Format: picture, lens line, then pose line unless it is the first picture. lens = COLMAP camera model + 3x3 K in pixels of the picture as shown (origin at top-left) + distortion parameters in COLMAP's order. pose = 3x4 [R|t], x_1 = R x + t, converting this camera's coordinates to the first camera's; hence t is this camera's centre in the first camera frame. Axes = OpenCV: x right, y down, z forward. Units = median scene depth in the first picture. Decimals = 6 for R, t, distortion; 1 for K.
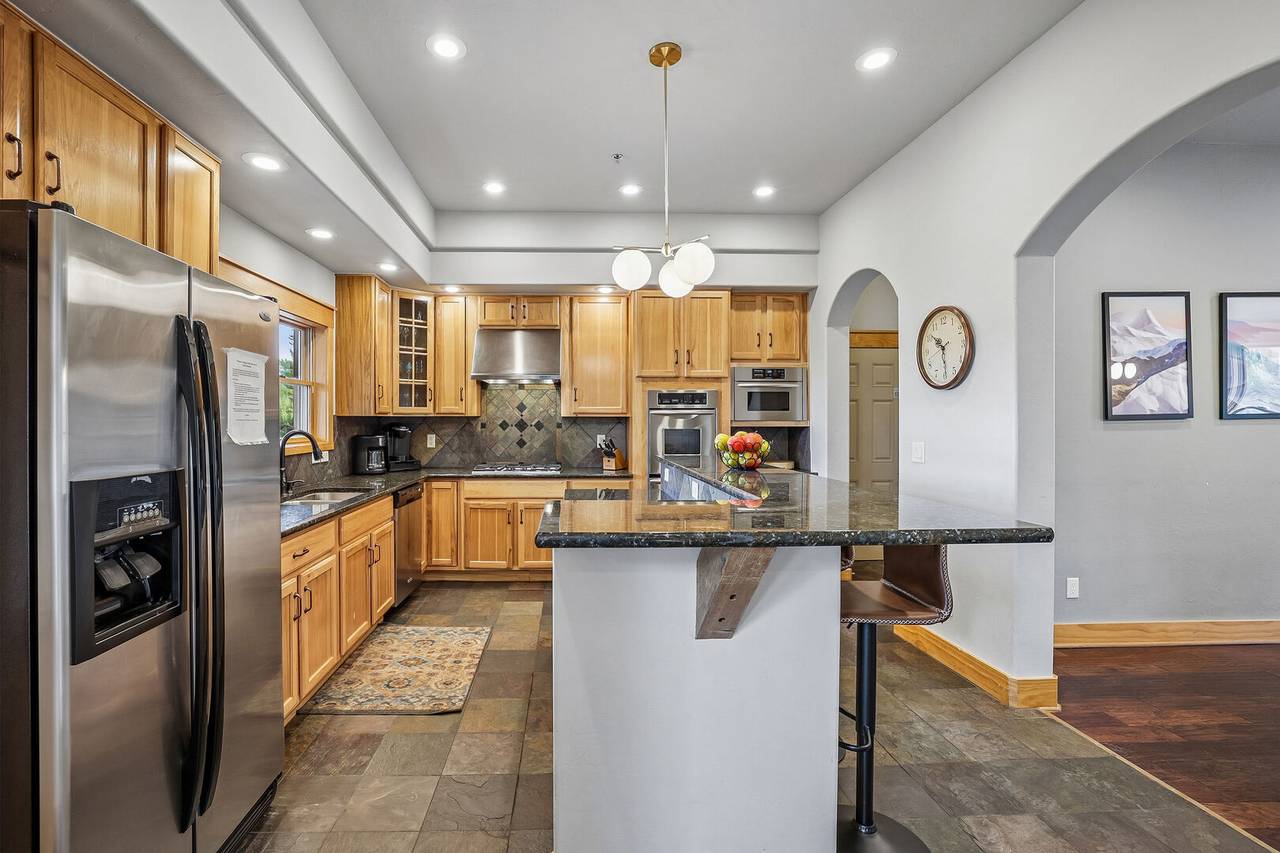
lens RADIAL K [[563.6, 0, 627.4], [0, 563.6, 418.6], [0, 0, 1]] dist [-0.027757, 0.002021]
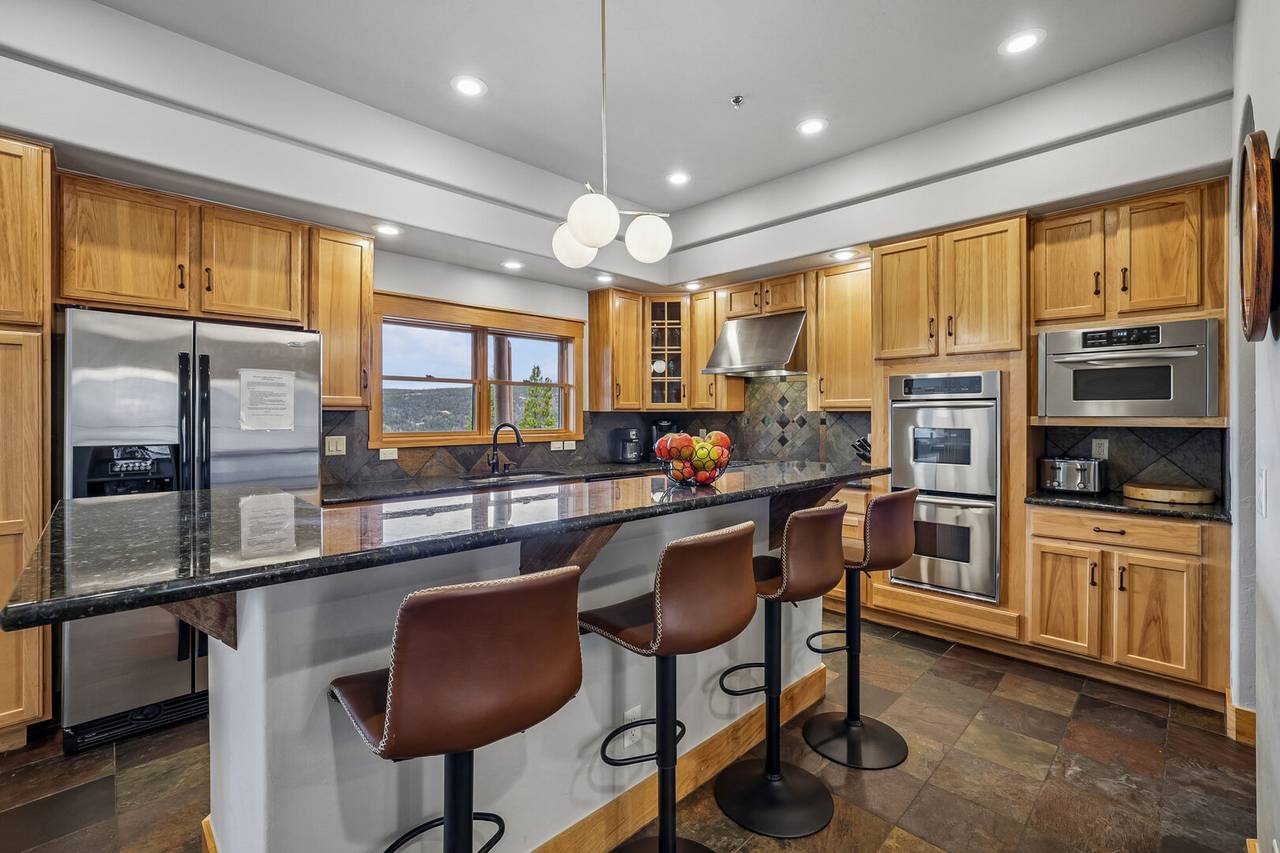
lens RADIAL K [[563.6, 0, 641.4], [0, 563.6, 418.0], [0, 0, 1]] dist [-0.027757, 0.002021]
pose [[0.659503, 0.003909, -0.751692, 0.387521], [-0.000173, 0.999987, 0.005049, 0.002691], [0.751702, -0.003200, 0.659495, 0.254033]]
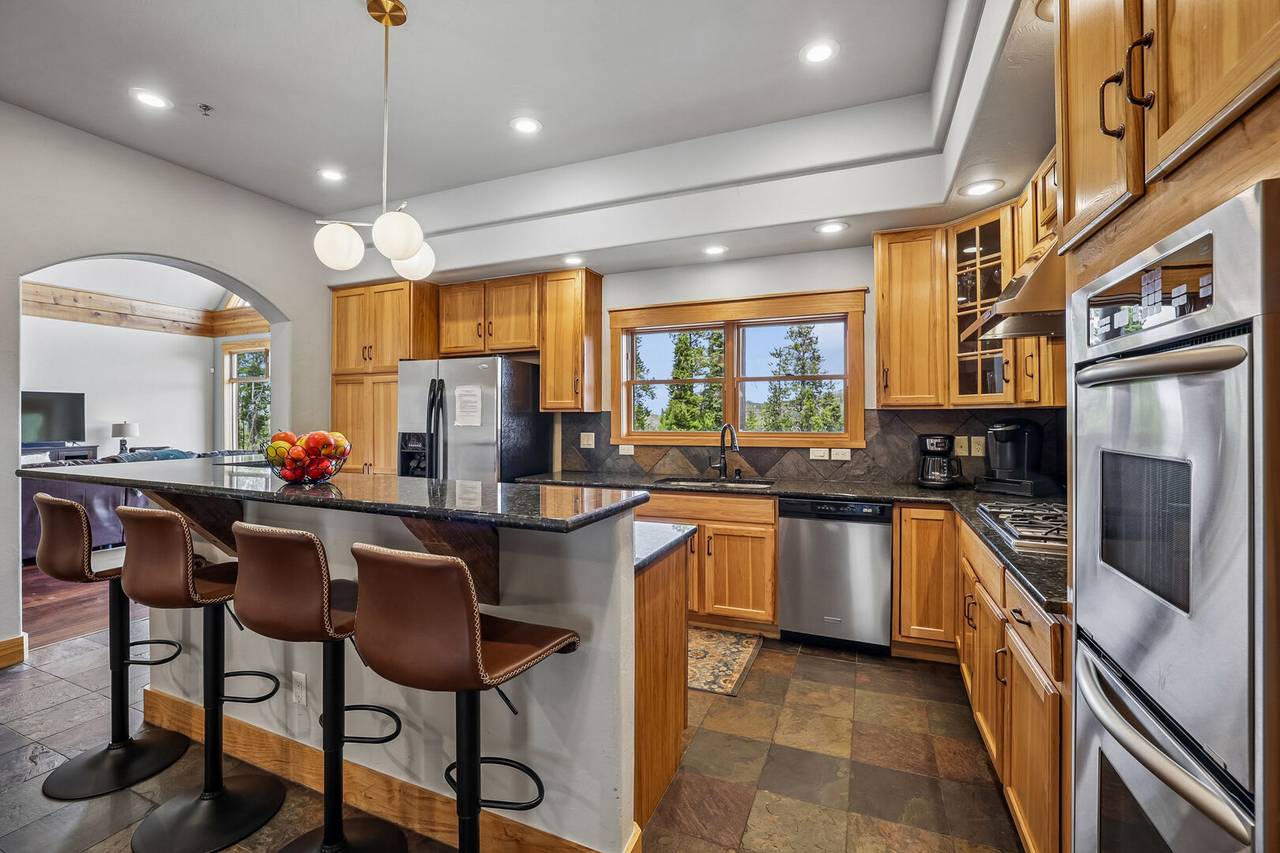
lens RADIAL K [[563.6, 0, 636.8], [0, 563.6, 419.9], [0, 0, 1]] dist [-0.027757, 0.002021]
pose [[-0.456675, 0.004542, -0.889622, 0.358909], [0.001862, 0.999990, 0.004150, 0.005349], [0.889631, 0.000239, -0.456679, 0.927465]]
